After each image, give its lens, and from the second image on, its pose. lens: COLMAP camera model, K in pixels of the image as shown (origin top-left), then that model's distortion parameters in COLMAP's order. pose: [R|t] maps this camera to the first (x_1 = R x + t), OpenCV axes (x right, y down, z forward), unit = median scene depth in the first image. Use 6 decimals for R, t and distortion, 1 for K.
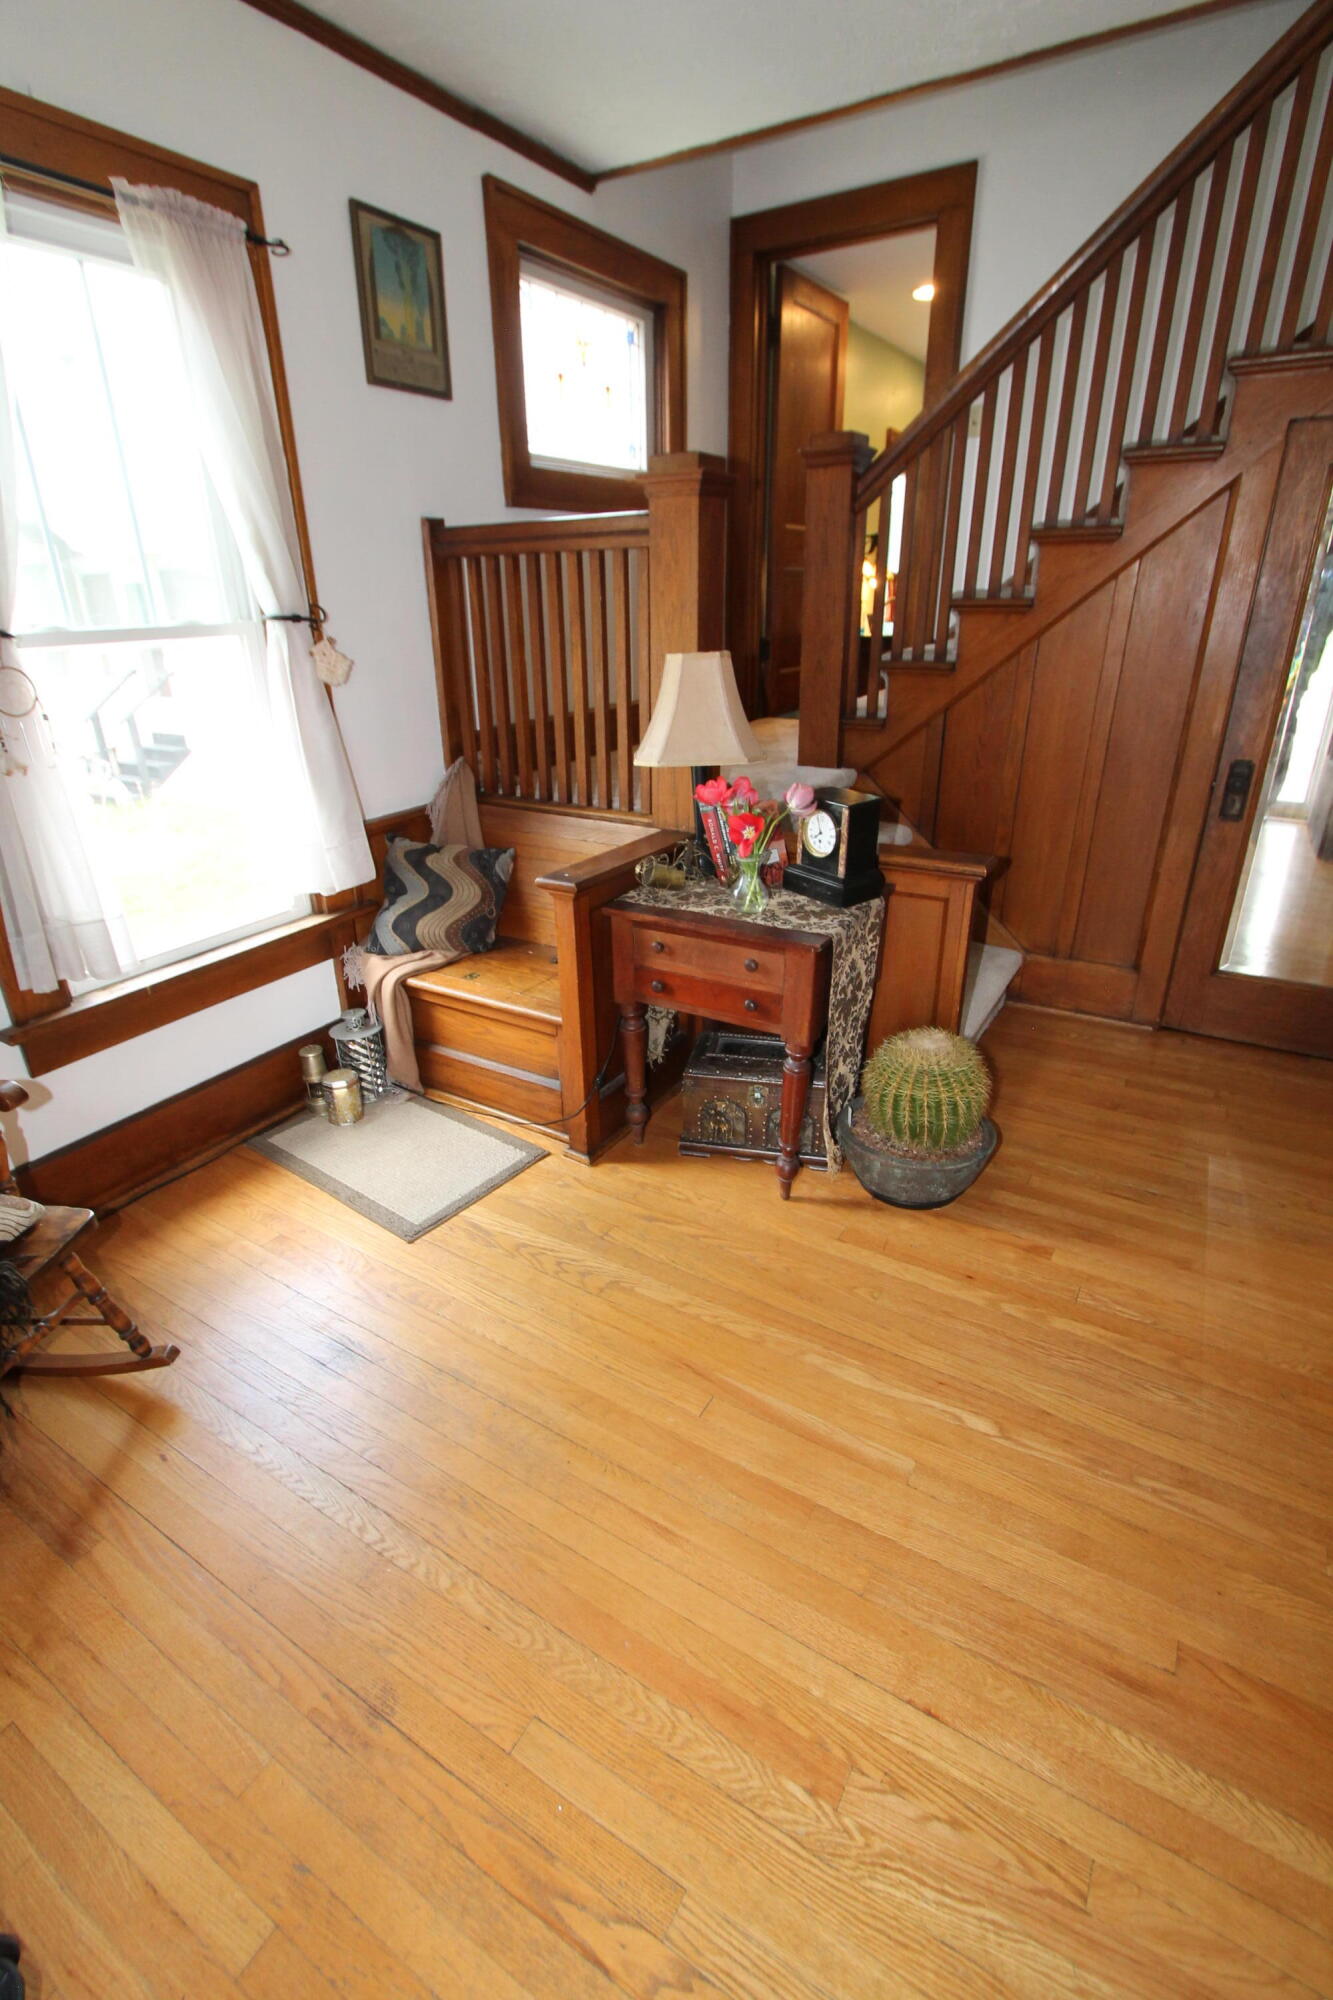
lens RADIAL K [[931.1, 0, 631.3], [0, 931.1, 1001.9], [0, 0, 1]] dist [-0.022658, 0.003879]
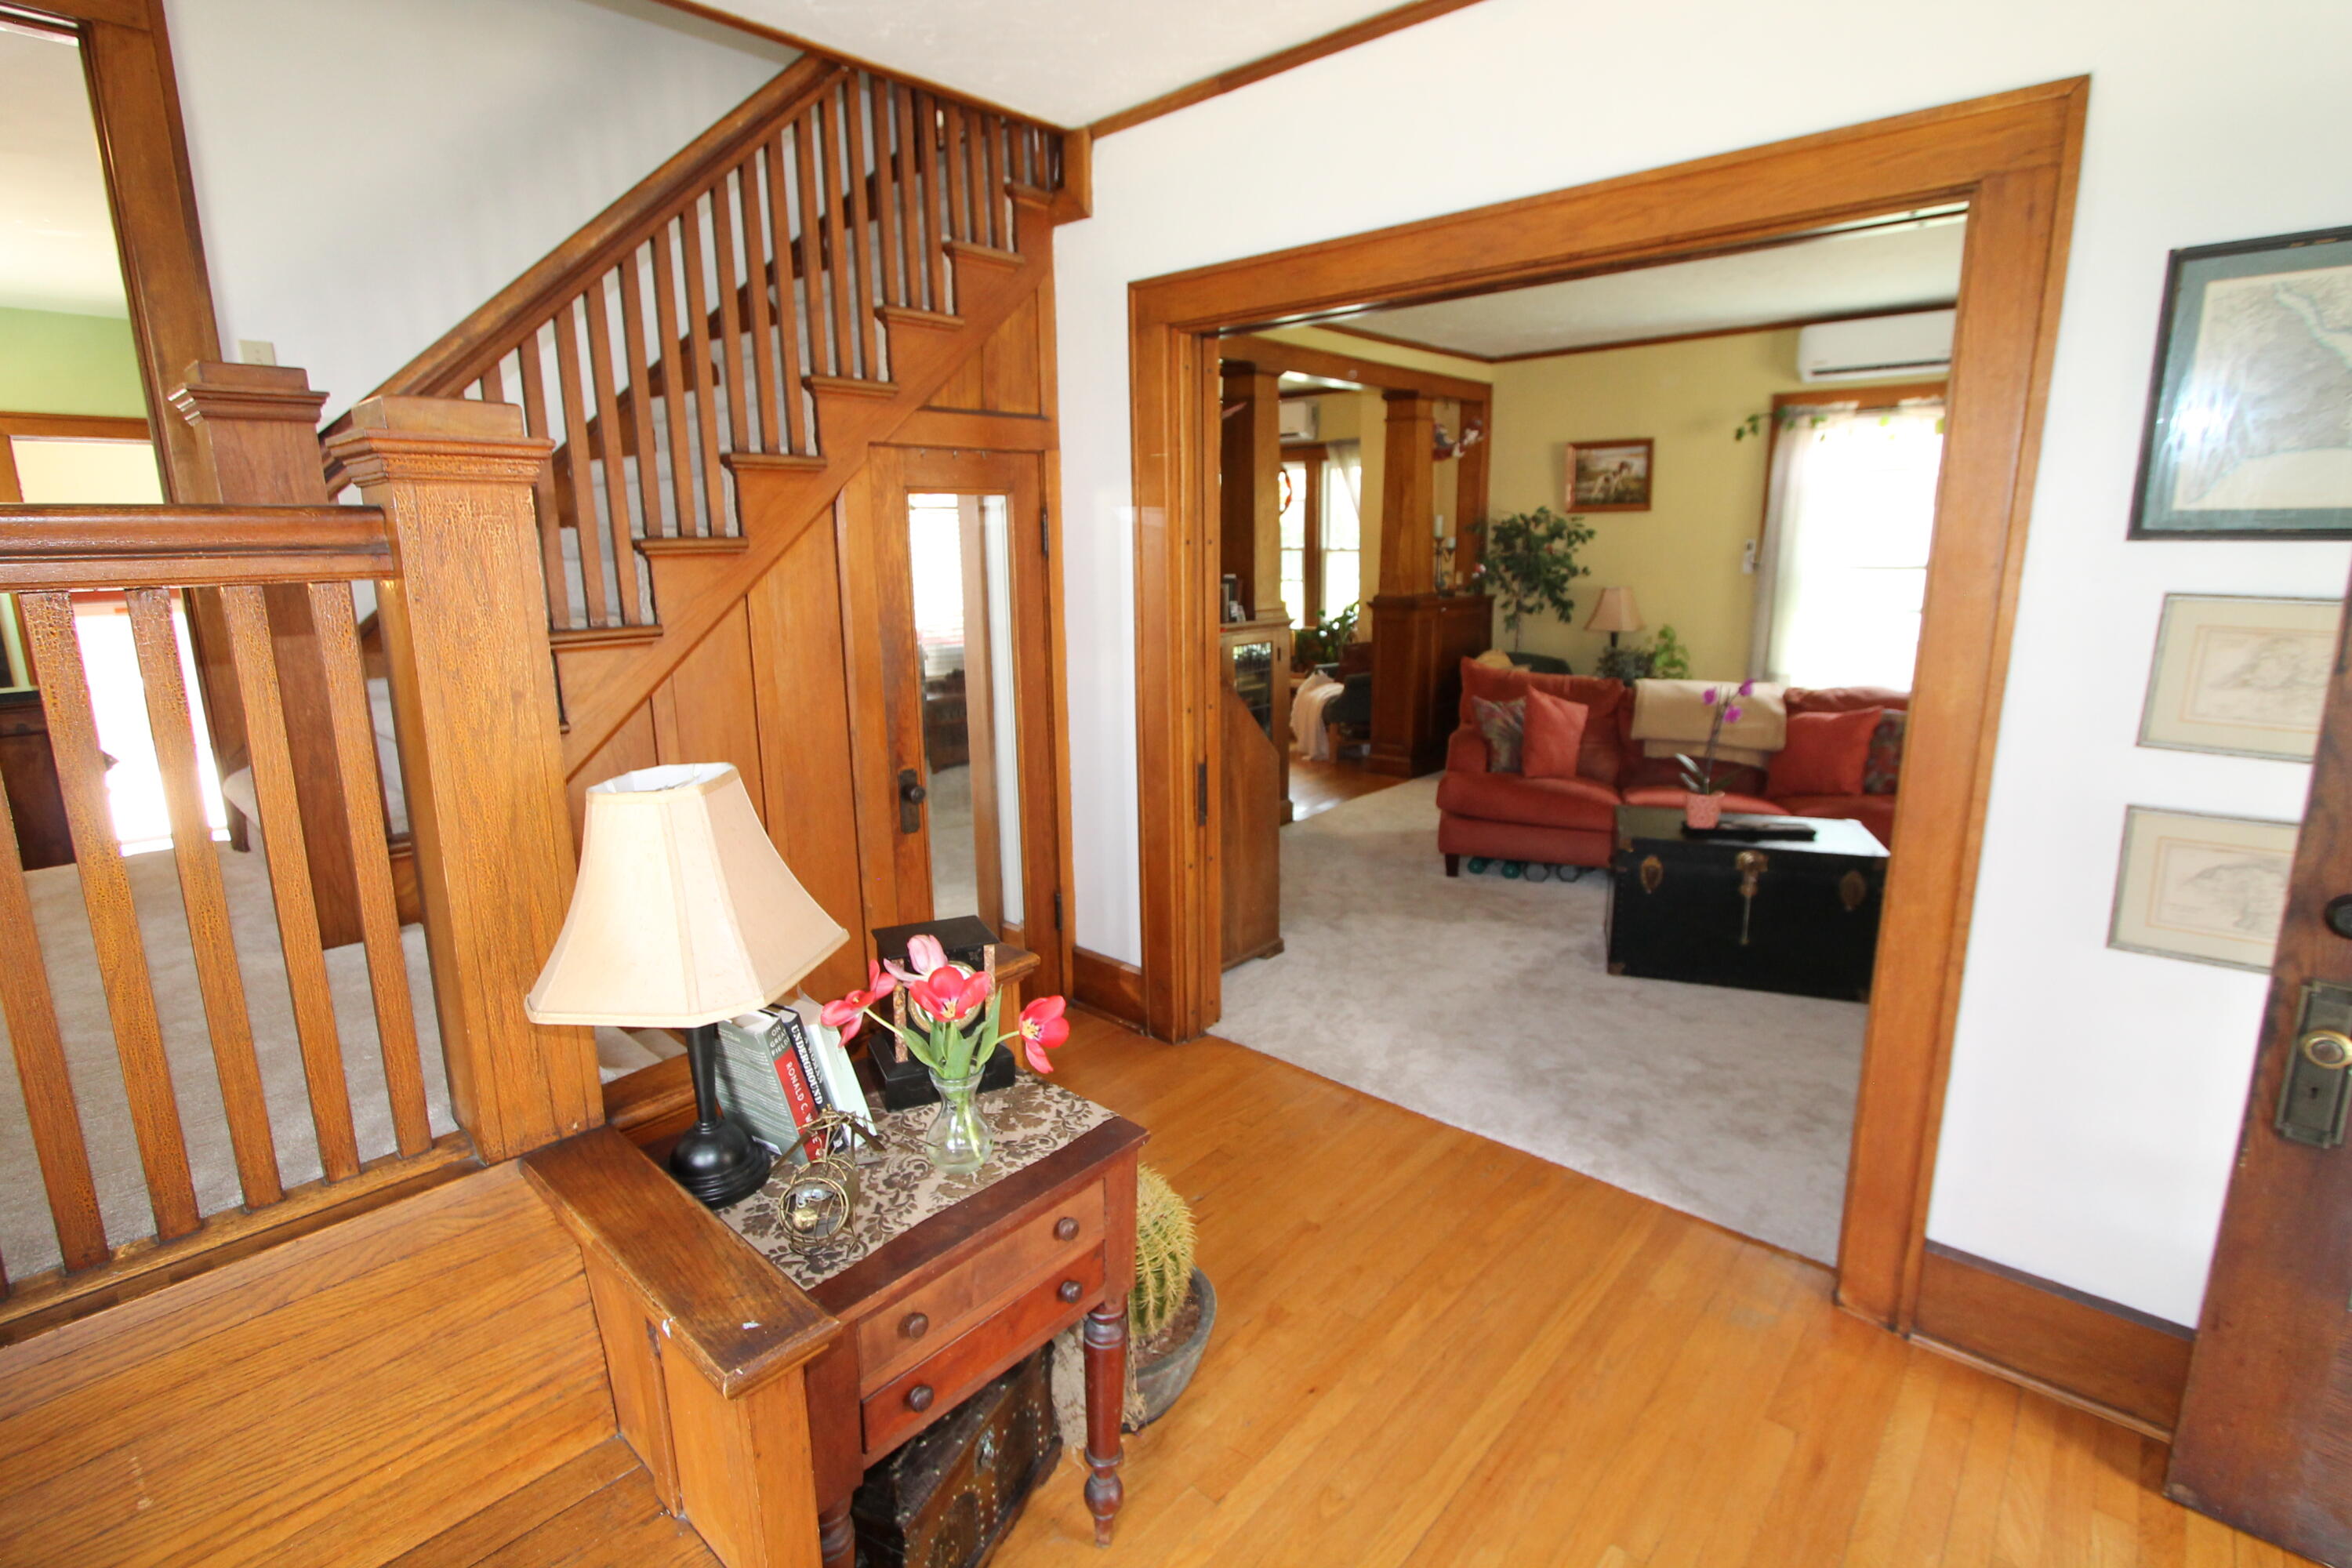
lens RADIAL K [[1094.9, 0, 1171.0], [0, 1094.9, 763.8], [0, 0, 1]] dist [-0.022658, 0.003879]
pose [[0.166470, -0.178451, 0.969765, -0.436132], [0.401661, 0.910466, 0.098590, -0.315398], [-0.900531, 0.373104, 0.223242, 0.588900]]
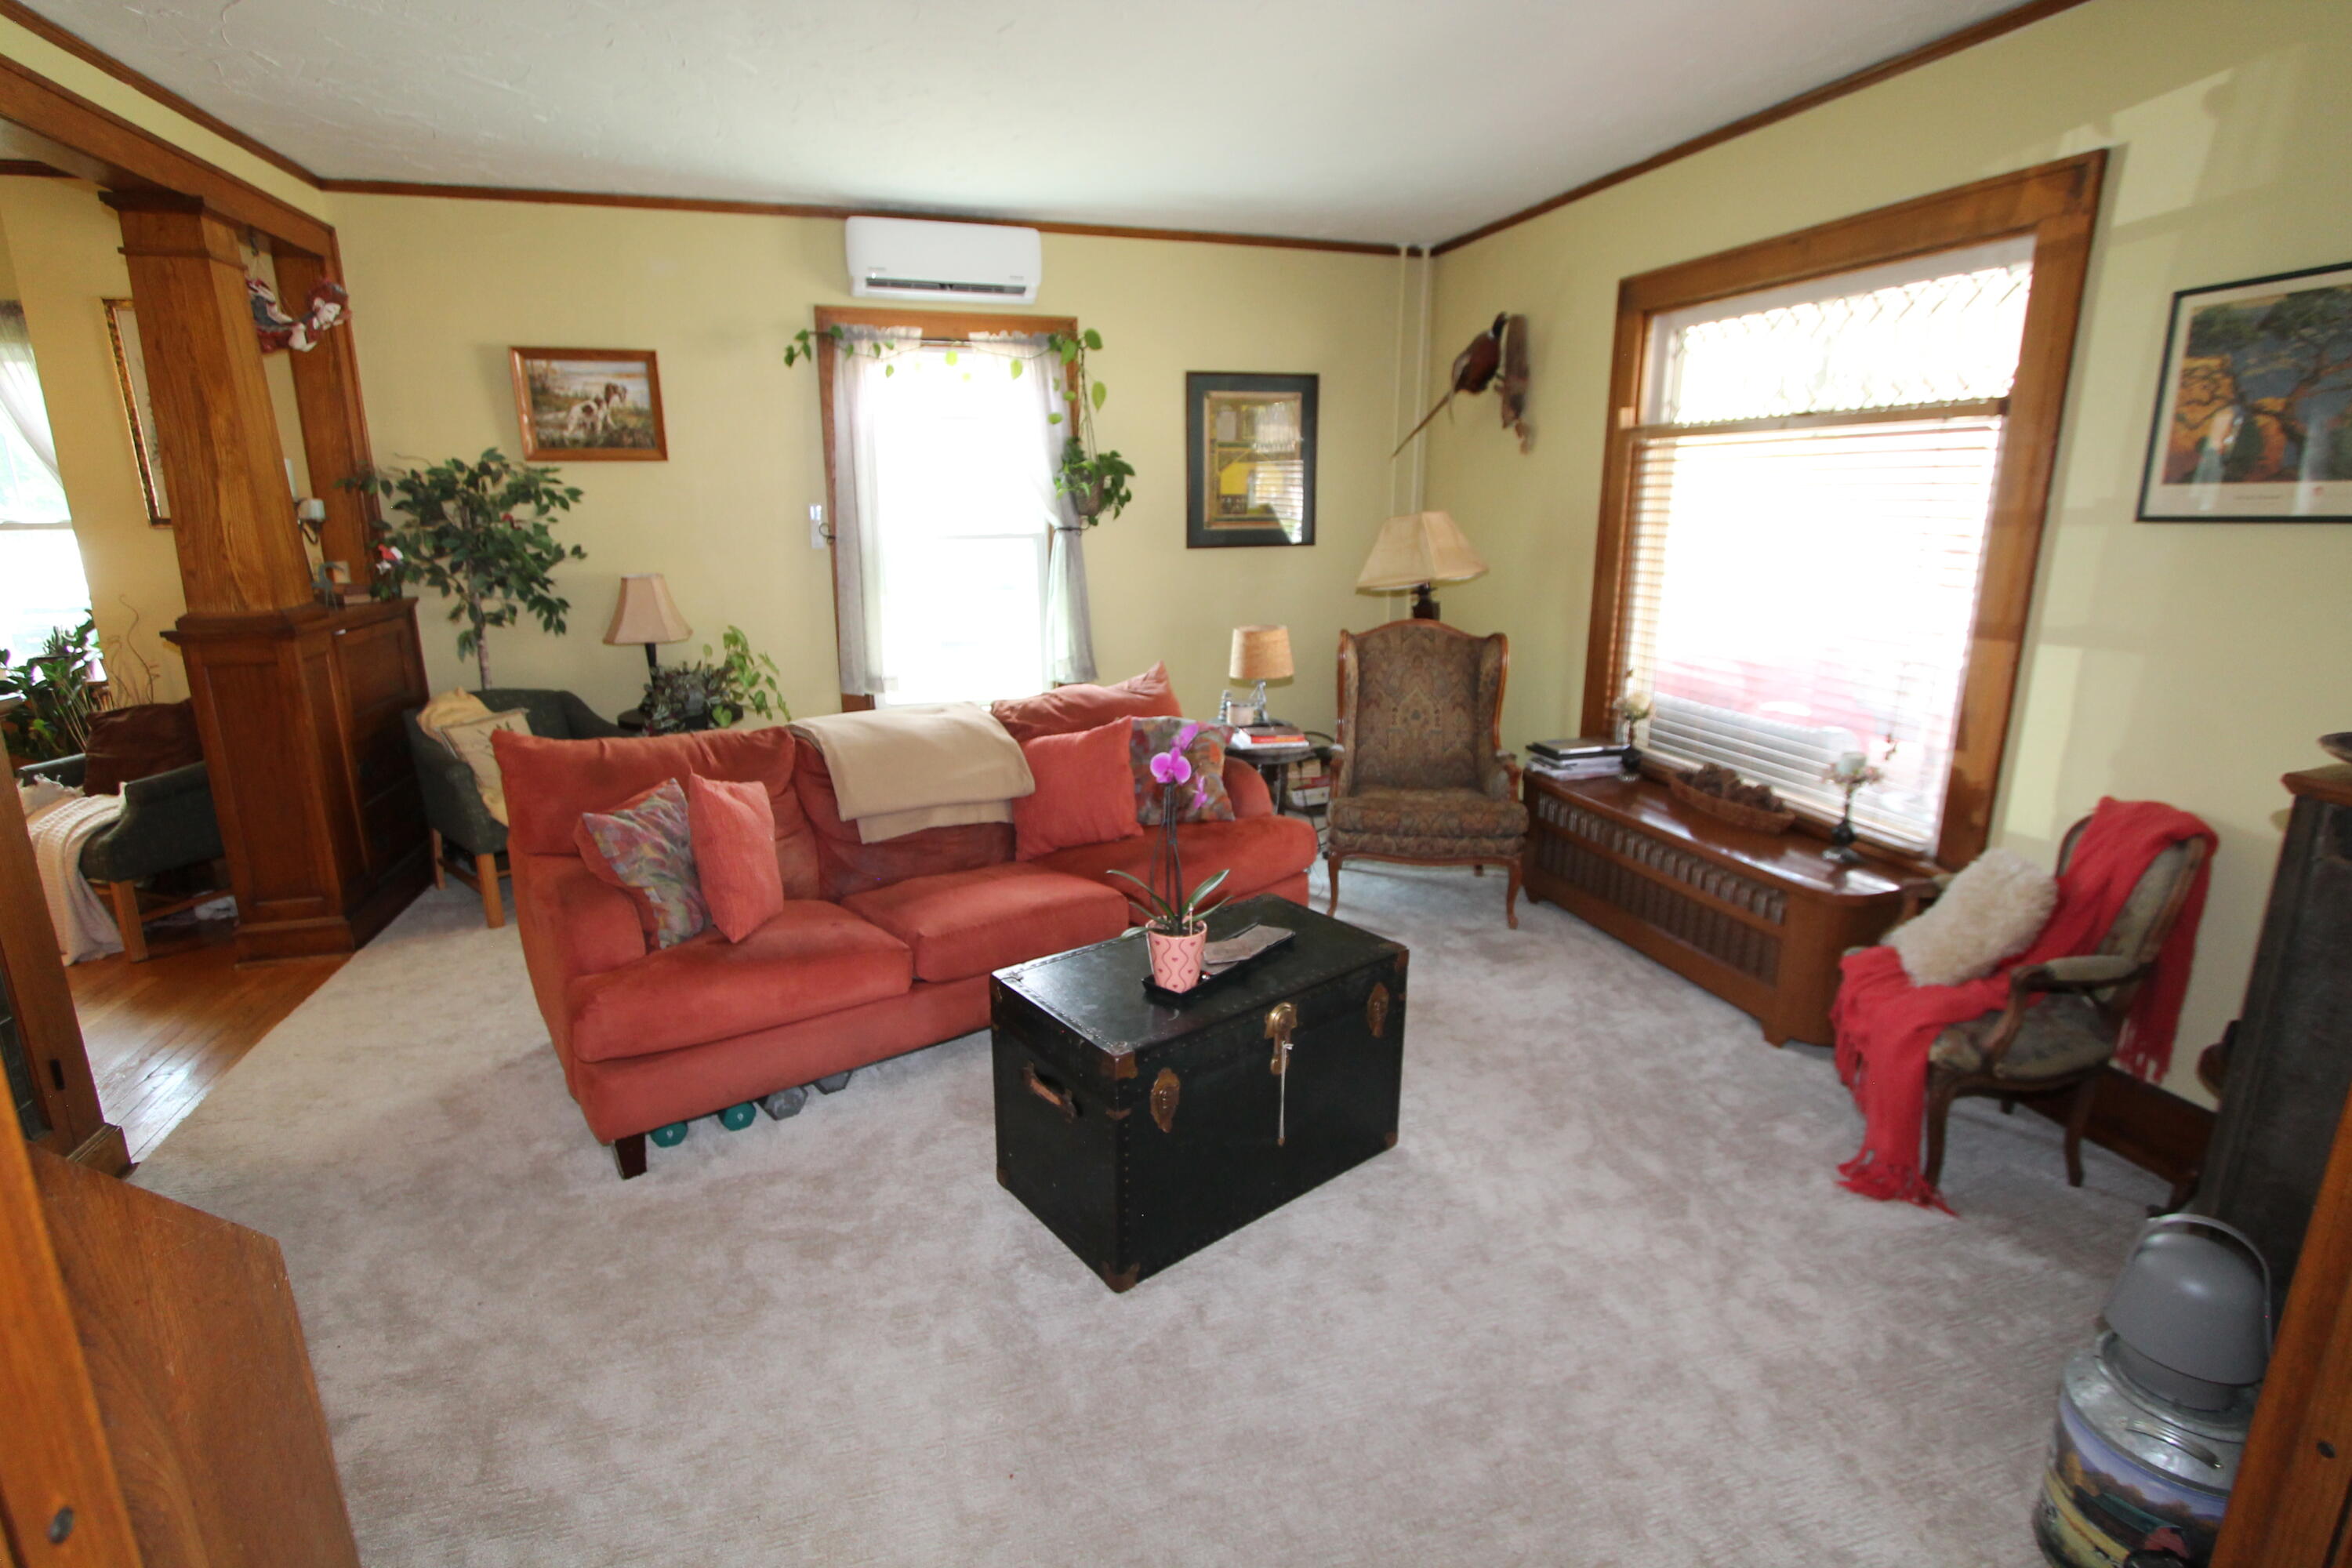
lens RADIAL K [[1094.9, 0, 1171.4], [0, 1094.9, 760.7], [0, 0, 1]] dist [-0.022658, 0.003879]
pose [[-0.752278, -0.129541, 0.645985, 0.602585], [0.280062, 0.824613, 0.491507, -0.389149], [-0.596358, 0.550666, -0.584059, 0.729789]]
